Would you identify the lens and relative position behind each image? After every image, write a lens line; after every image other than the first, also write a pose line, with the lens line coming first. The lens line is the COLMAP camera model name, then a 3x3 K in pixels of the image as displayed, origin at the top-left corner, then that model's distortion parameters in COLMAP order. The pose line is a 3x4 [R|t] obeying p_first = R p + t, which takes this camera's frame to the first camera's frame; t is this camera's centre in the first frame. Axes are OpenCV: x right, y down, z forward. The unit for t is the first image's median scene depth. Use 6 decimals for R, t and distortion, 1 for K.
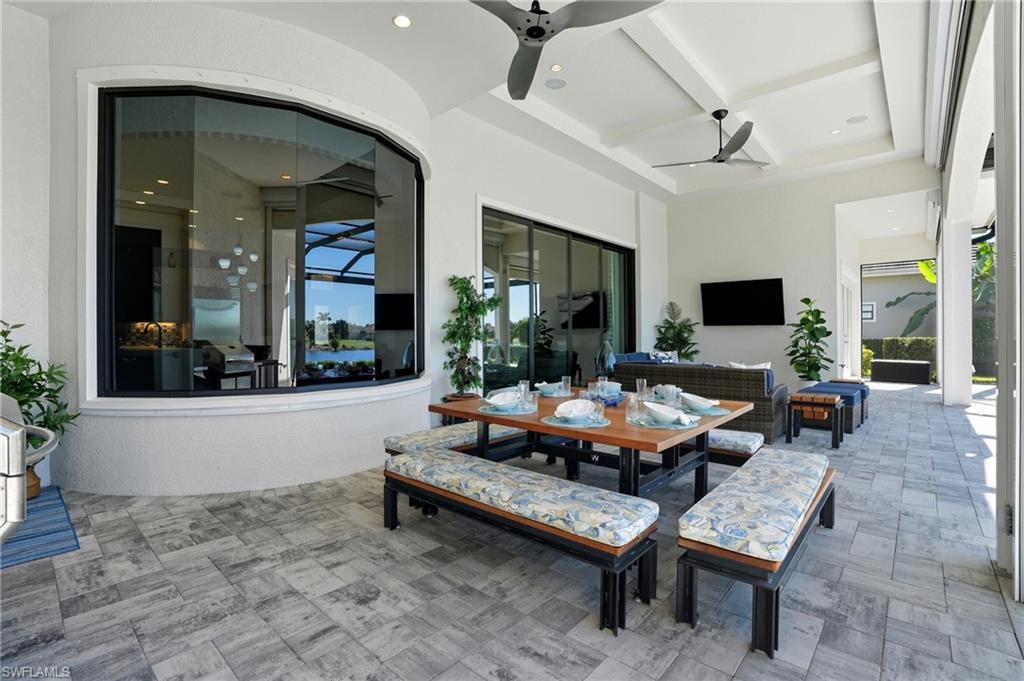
lens RADIAL K [[482.2, 0, 510.8], [0, 482.2, 338.8], [0, 0, 1]] dist [-0.046929, 0.000903]
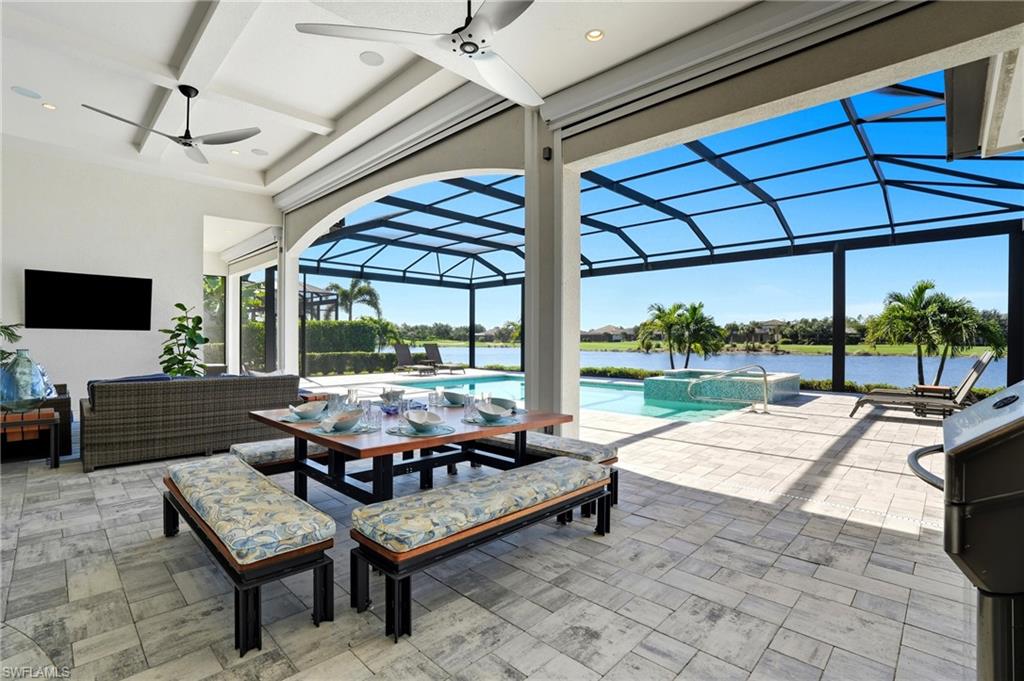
lens RADIAL K [[482.2, 0, 510.8], [0, 482.2, 338.8], [0, 0, 1]] dist [-0.046929, 0.000903]
pose [[0.016250, 0.008137, 0.999835, -0.976386], [0.000913, 0.999966, -0.008153, -0.014880], [-0.999868, 0.001045, 0.016242, 0.897801]]
